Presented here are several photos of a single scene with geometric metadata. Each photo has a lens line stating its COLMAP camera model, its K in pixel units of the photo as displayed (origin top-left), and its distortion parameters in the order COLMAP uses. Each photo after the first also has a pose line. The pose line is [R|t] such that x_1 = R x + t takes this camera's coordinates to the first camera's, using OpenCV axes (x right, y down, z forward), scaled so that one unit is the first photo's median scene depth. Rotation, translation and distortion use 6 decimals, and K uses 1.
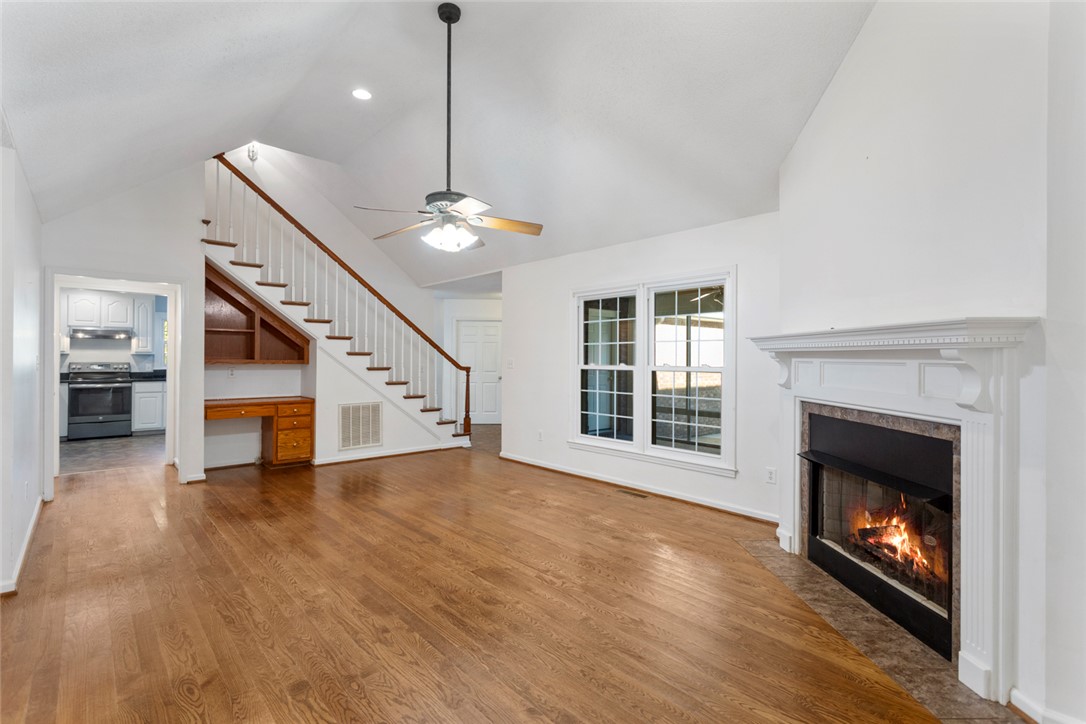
lens RADIAL K [[519.9, 0, 540.9], [0, 519.9, 364.3], [0, 0, 1]] dist [0.003269, 0.001530]
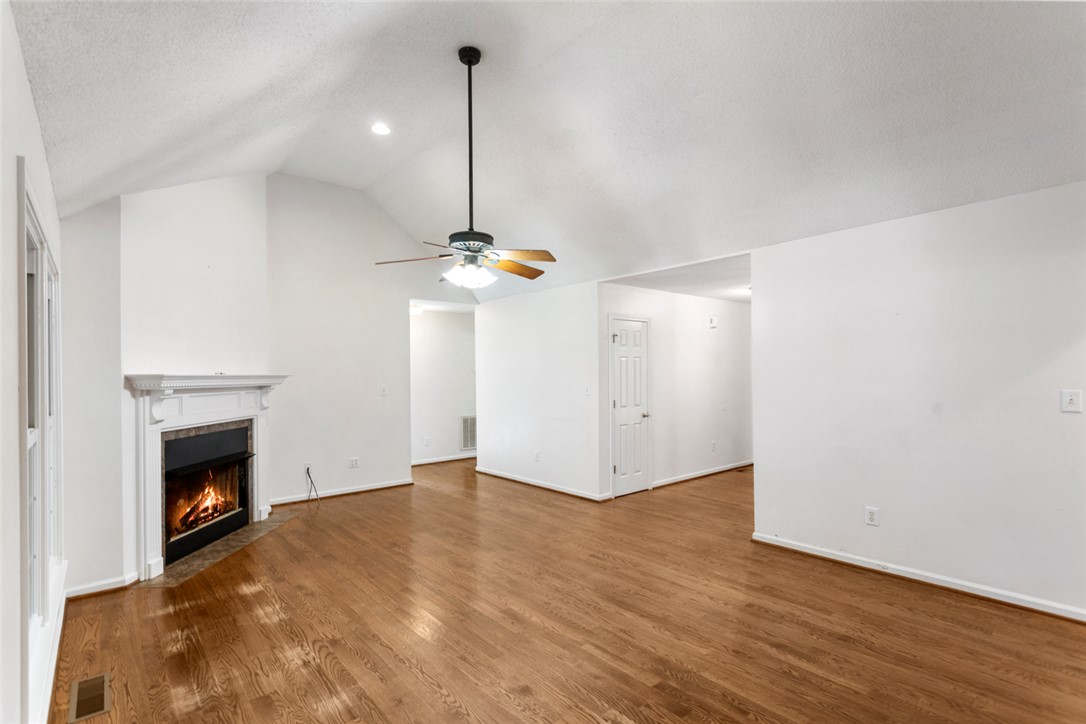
lens RADIAL K [[519.9, 0, 548.5], [0, 519.9, 370.3], [0, 0, 1]] dist [0.003269, 0.001530]
pose [[-0.999894, 0.009305, 0.011237, -0.277656], [0.009379, 0.999935, 0.006557, -0.050456], [-0.011175, 0.006662, -0.999915, 1.650171]]
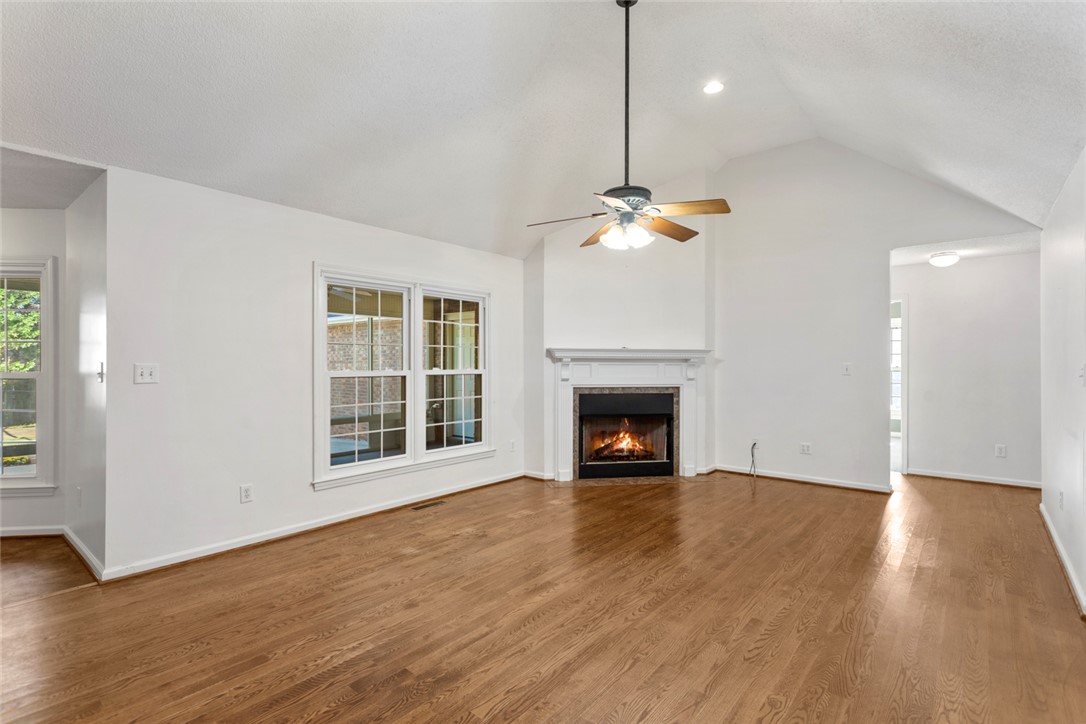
lens RADIAL K [[519.9, 0, 541.9], [0, 519.9, 362.7], [0, 0, 1]] dist [0.003269, 0.001530]
pose [[-0.156362, -0.004087, 0.987691, -0.889720], [0.009723, 0.999937, 0.005677, -0.016016], [-0.987652, 0.010491, -0.156312, 1.060346]]
